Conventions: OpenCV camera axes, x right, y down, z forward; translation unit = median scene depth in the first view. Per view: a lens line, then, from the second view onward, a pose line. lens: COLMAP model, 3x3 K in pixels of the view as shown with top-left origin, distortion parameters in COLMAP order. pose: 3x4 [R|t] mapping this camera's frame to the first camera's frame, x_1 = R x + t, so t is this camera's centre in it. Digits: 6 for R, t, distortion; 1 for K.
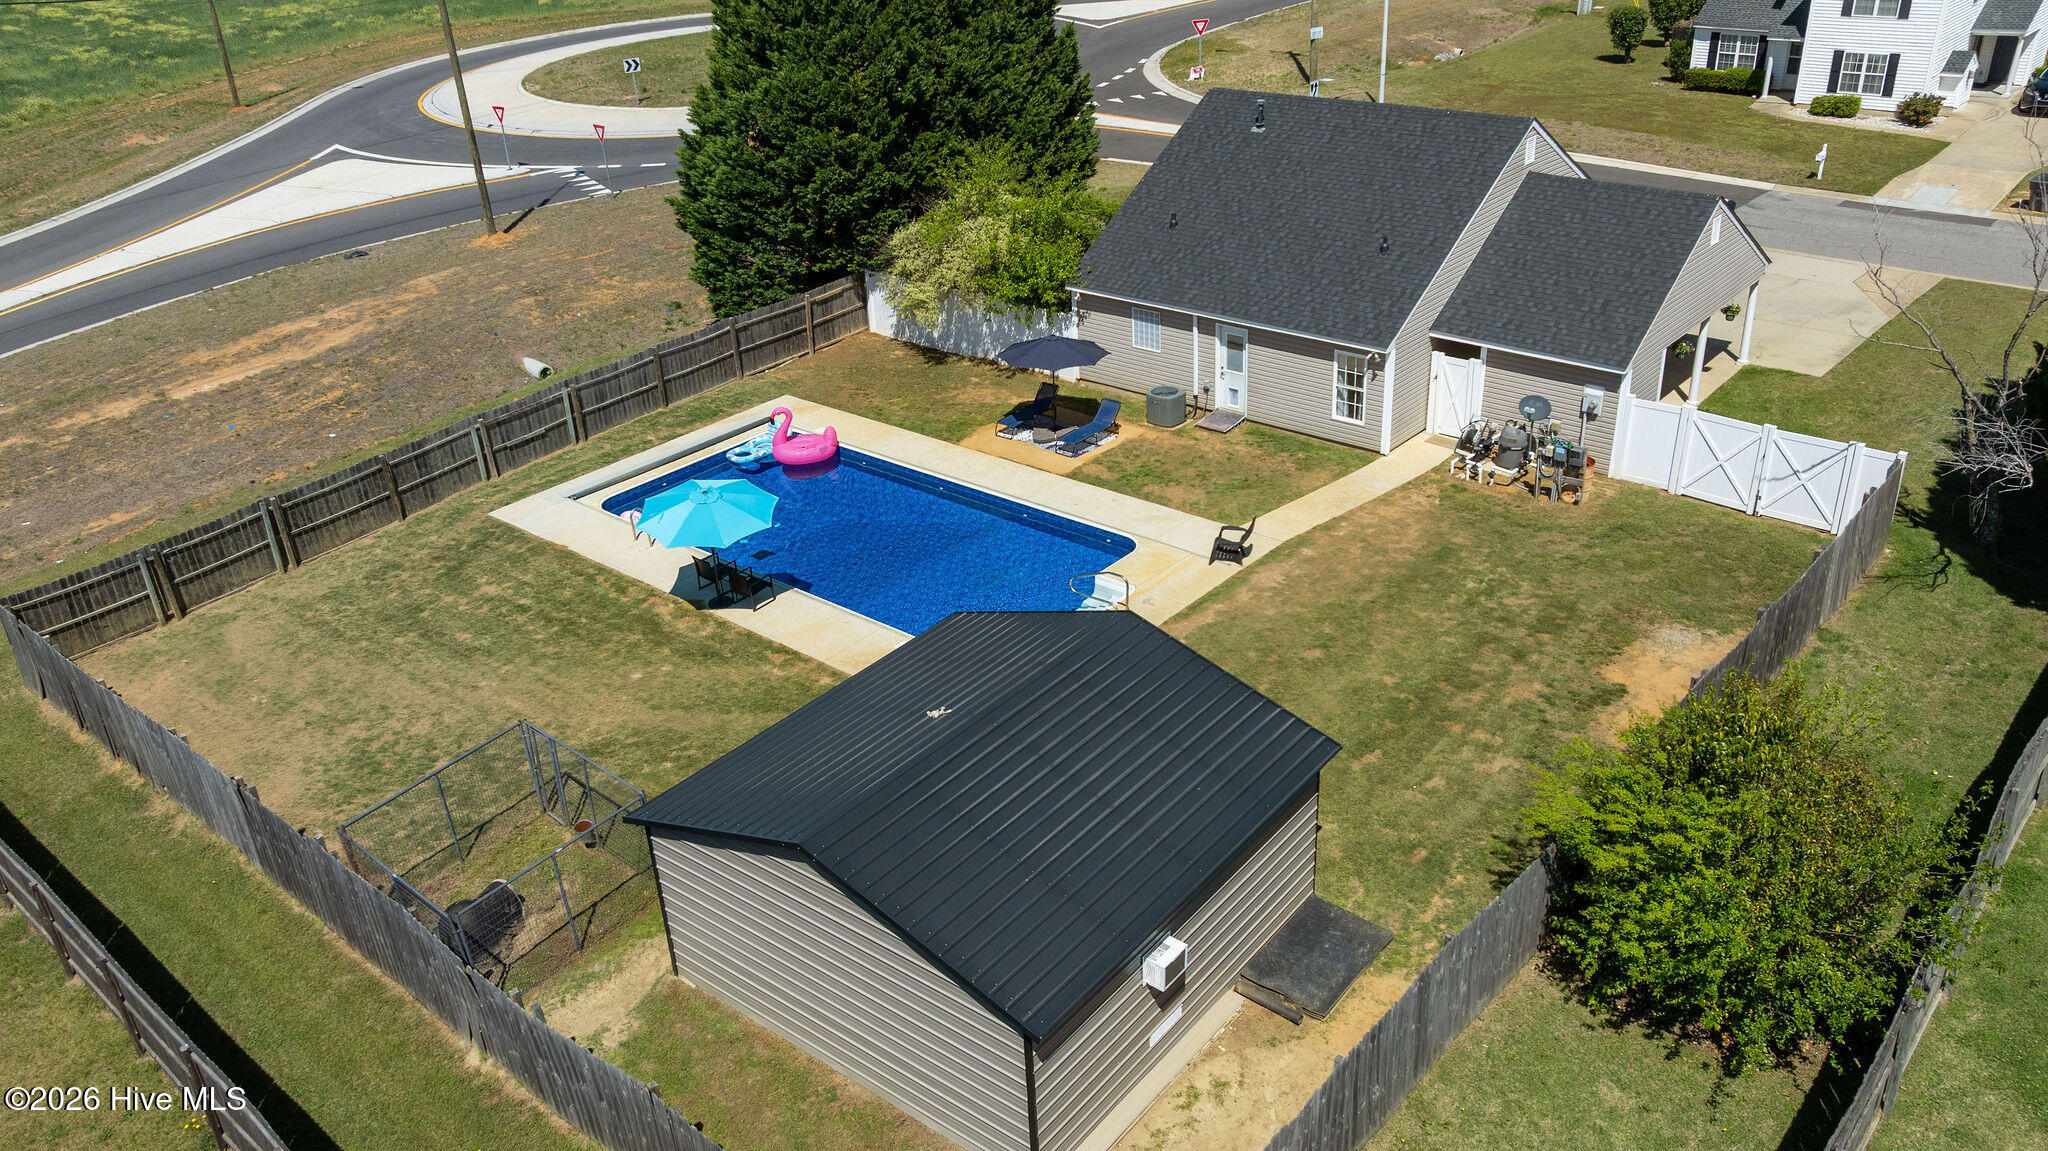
lens RADIAL K [[1551.2, 0, 1020.4], [0, 1551.2, 567.8], [0, 0, 1]] dist [-0.013392, -0.004206]
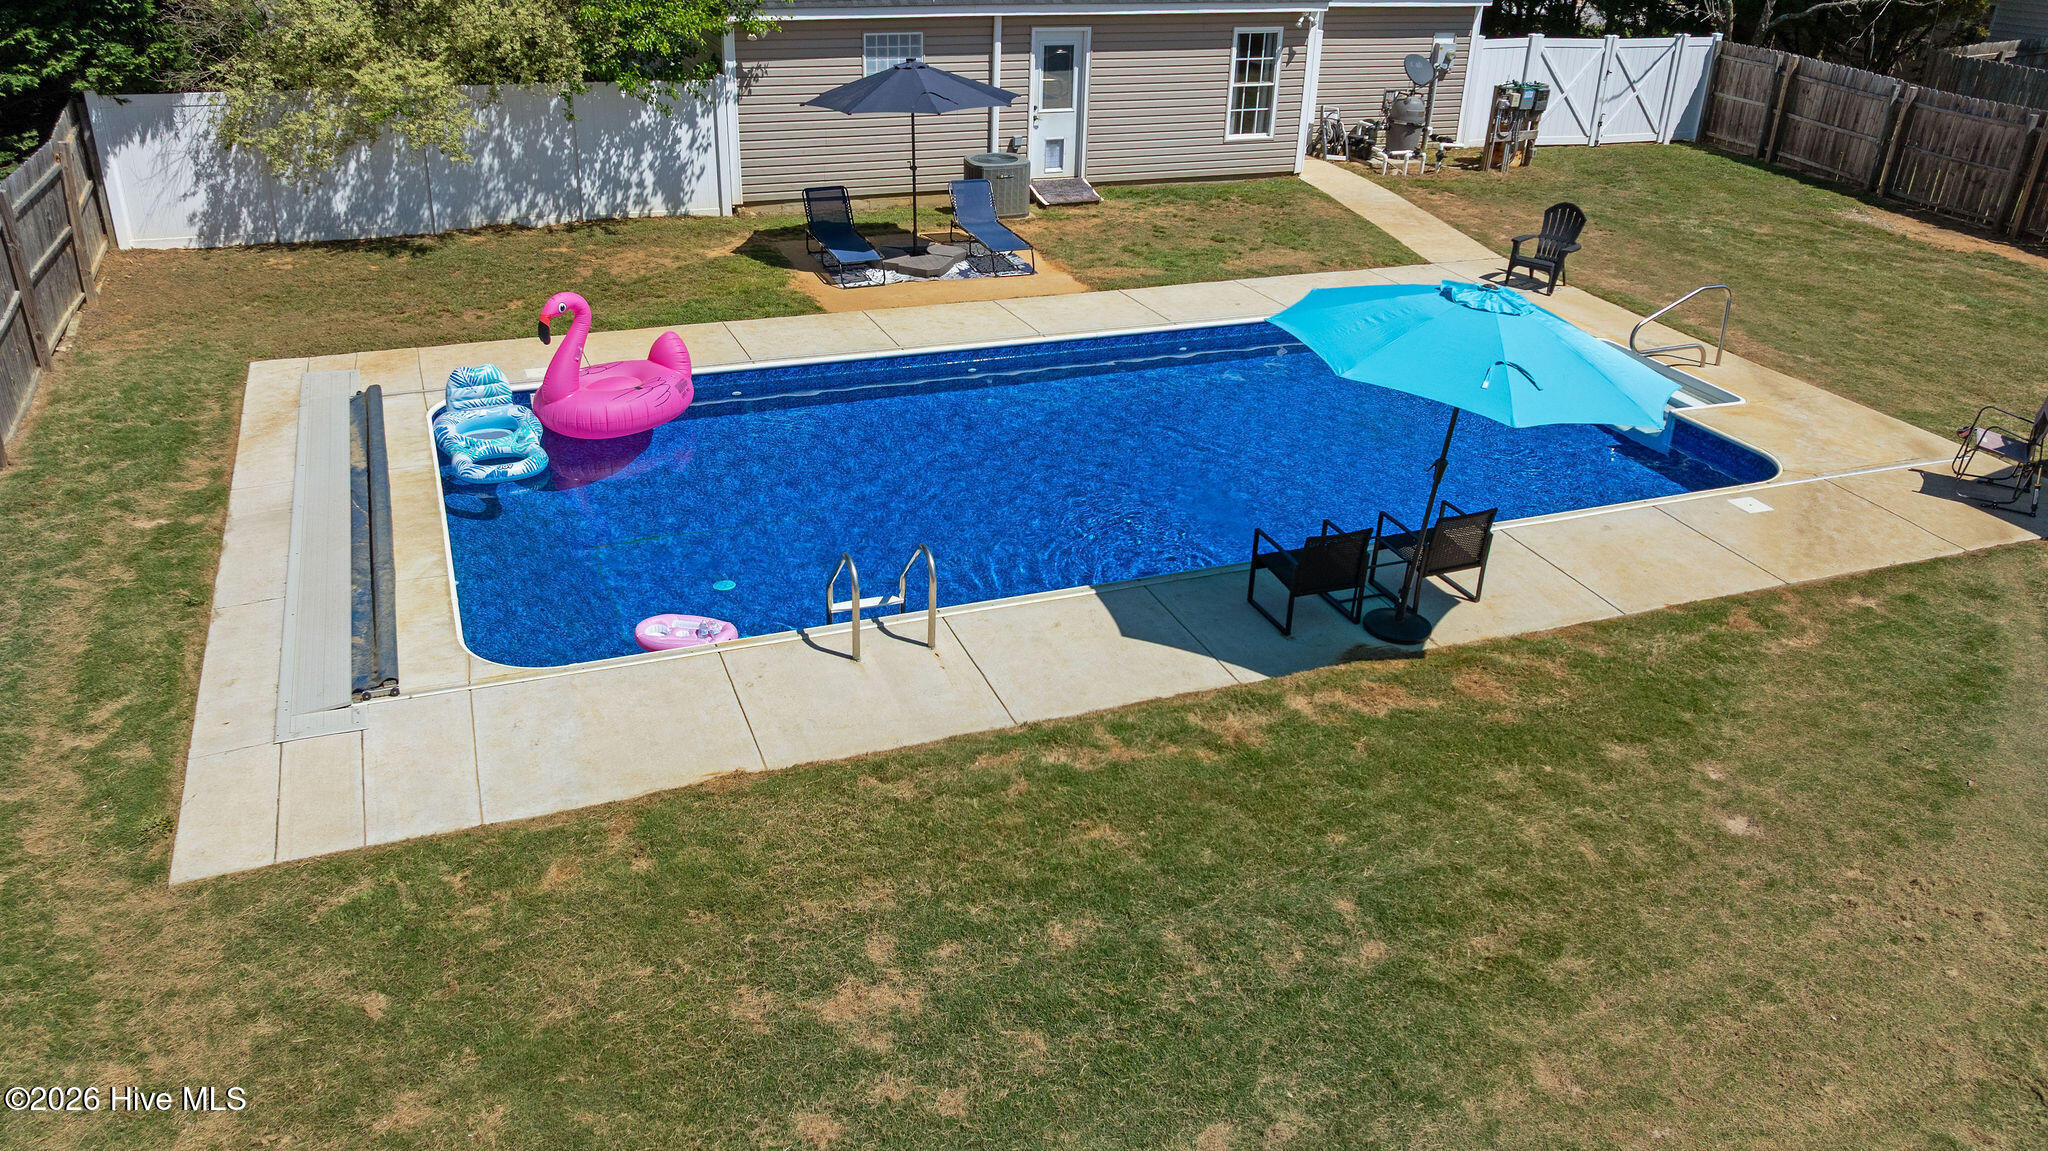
lens RADIAL K [[1551.2, 0, 1020.4], [0, 1551.2, 567.8], [0, 0, 1]] dist [-0.013392, -0.004206]
pose [[0.456789, -0.329262, 0.826396, -0.437342], [0.354528, 0.919397, 0.170351, -0.069038], [-0.815876, 0.215166, 0.536702, 0.719310]]
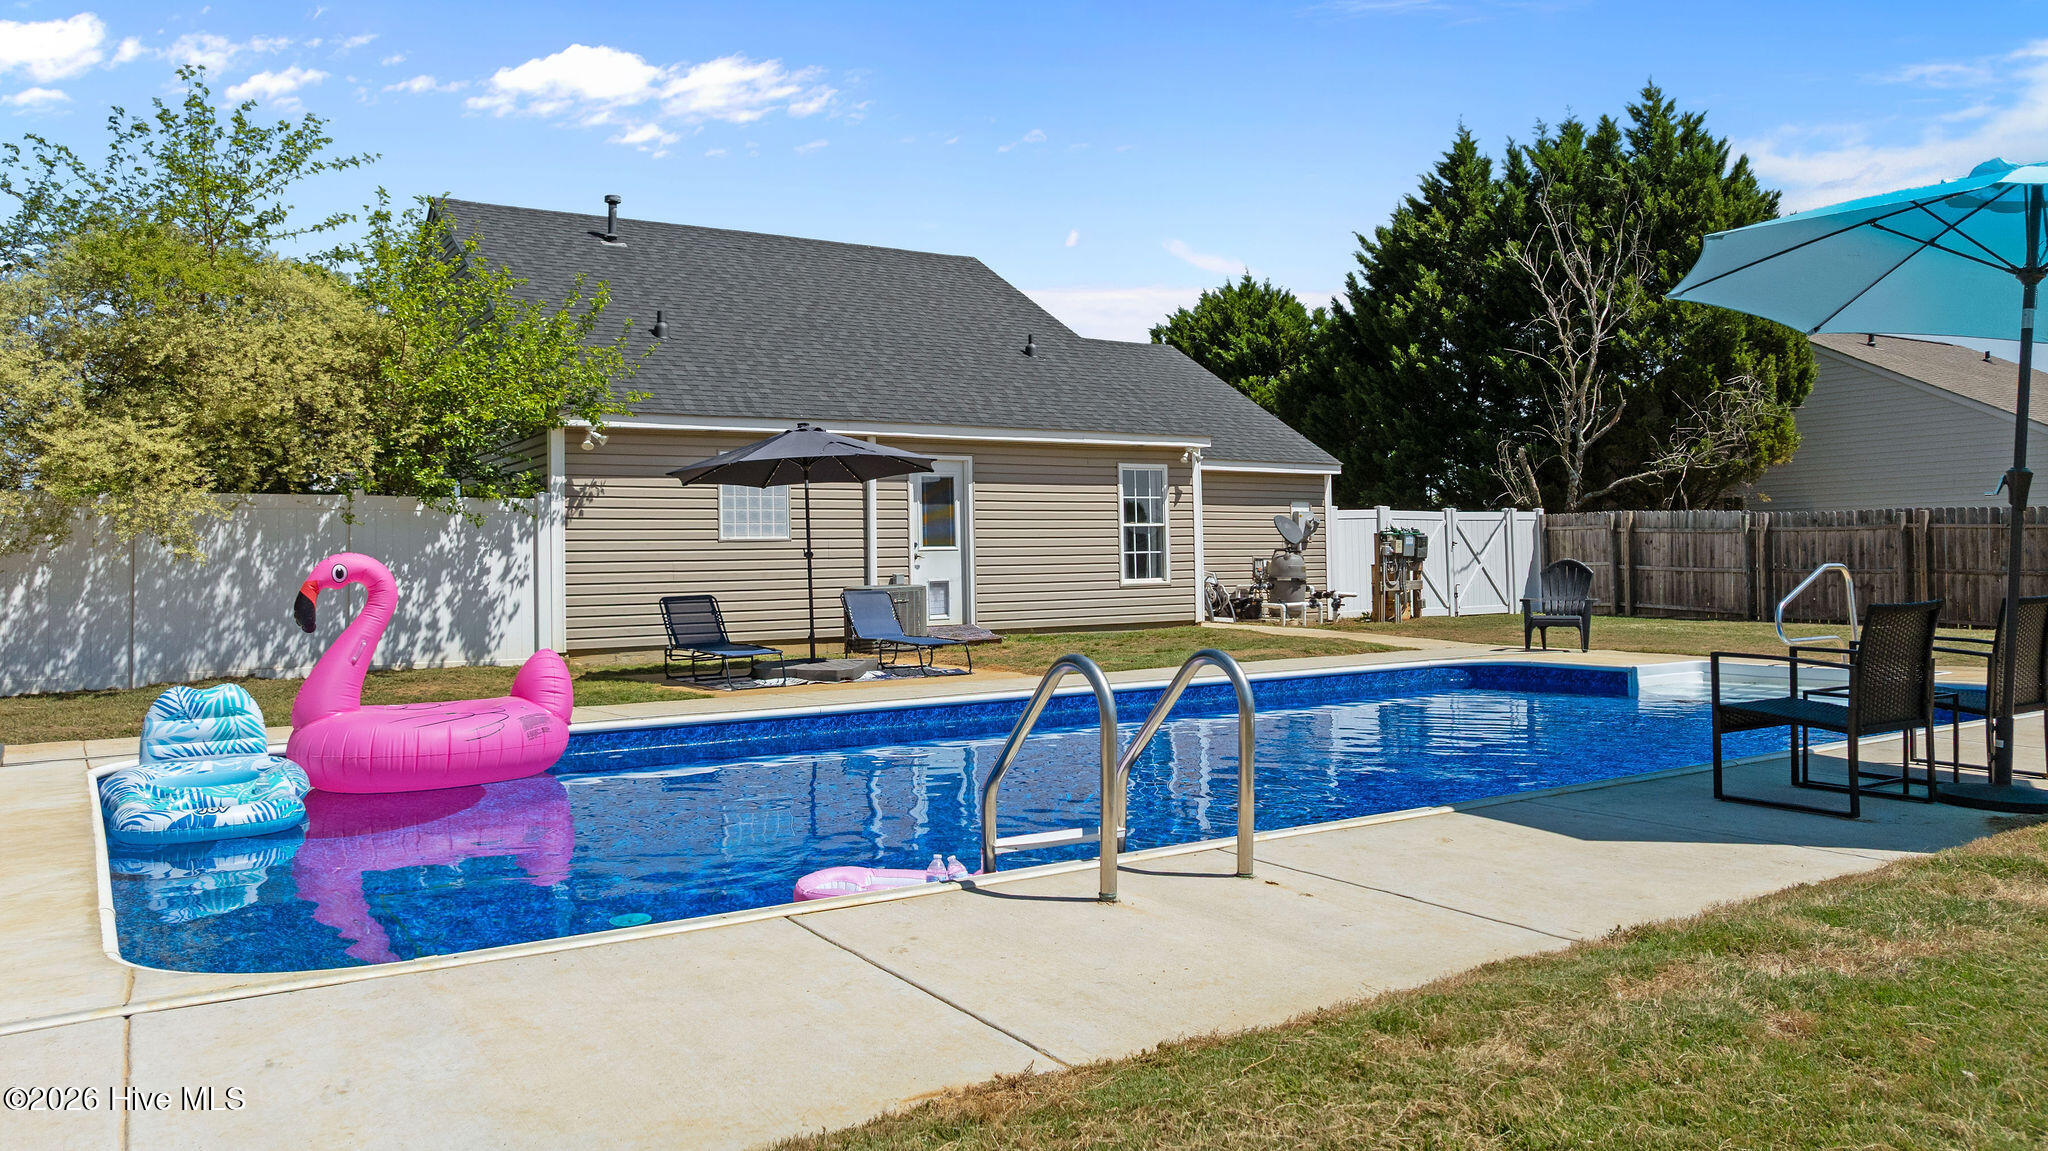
lens RADIAL K [[1473.4, 0, 1022.6], [0, 1473.4, 516.0], [0, 0, 1]] dist [-0.015507, -0.002405]
pose [[0.273531, 0.079678, 0.958557, -0.339691], [0.438539, 0.876628, -0.198008, -0.023145], [-0.856075, 0.474526, 0.204843, 0.865406]]
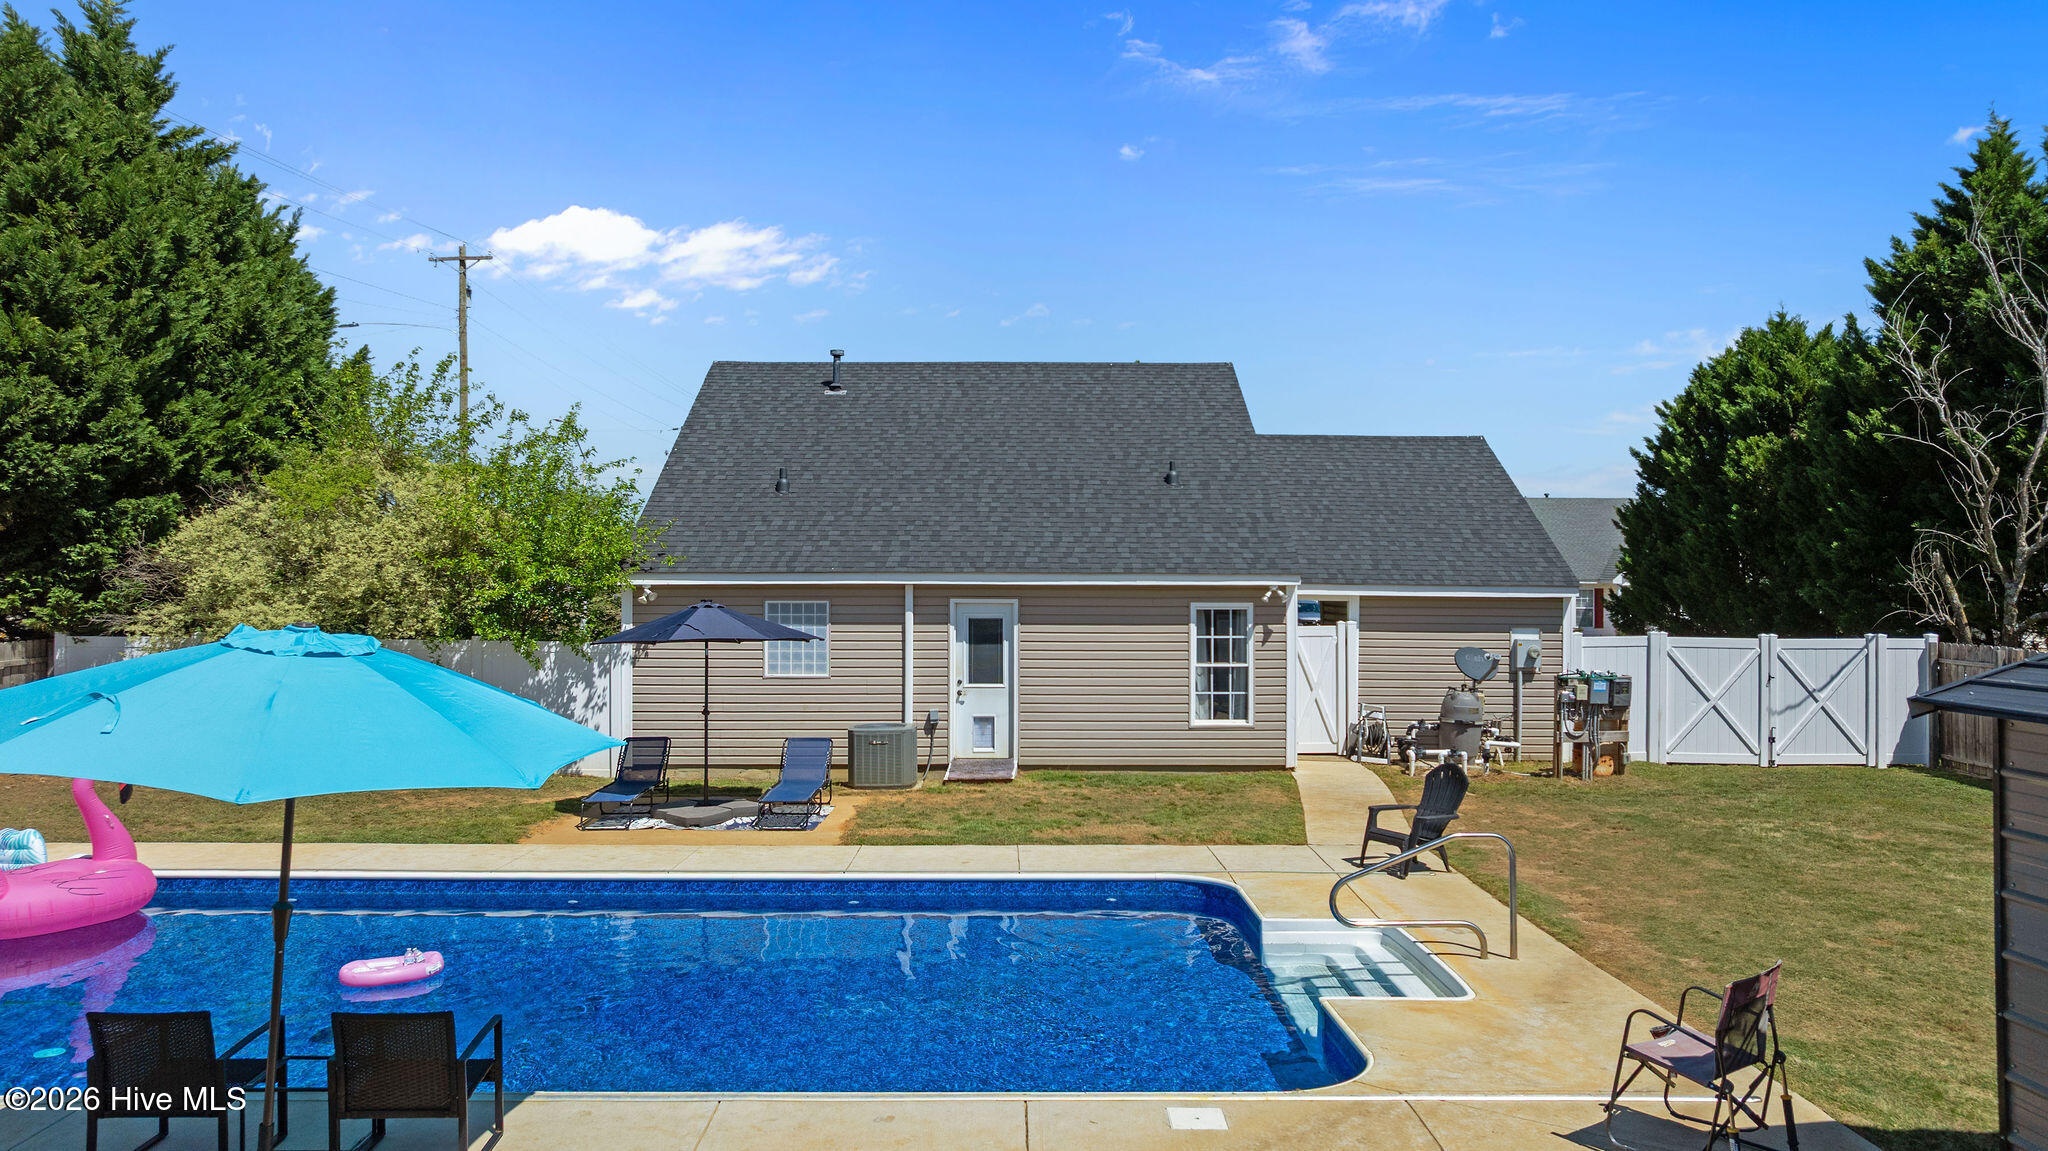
lens RADIAL K [[1466.9, 0, 1014.0], [0, 1466.9, 574.9], [0, 0, 1]] dist [-0.006178, 0.000860]
pose [[0.746994, 0.055149, 0.662539, -0.212970], [0.262861, 0.890852, -0.370522, 0.039815], [-0.610658, 0.450934, 0.650965, 0.623762]]
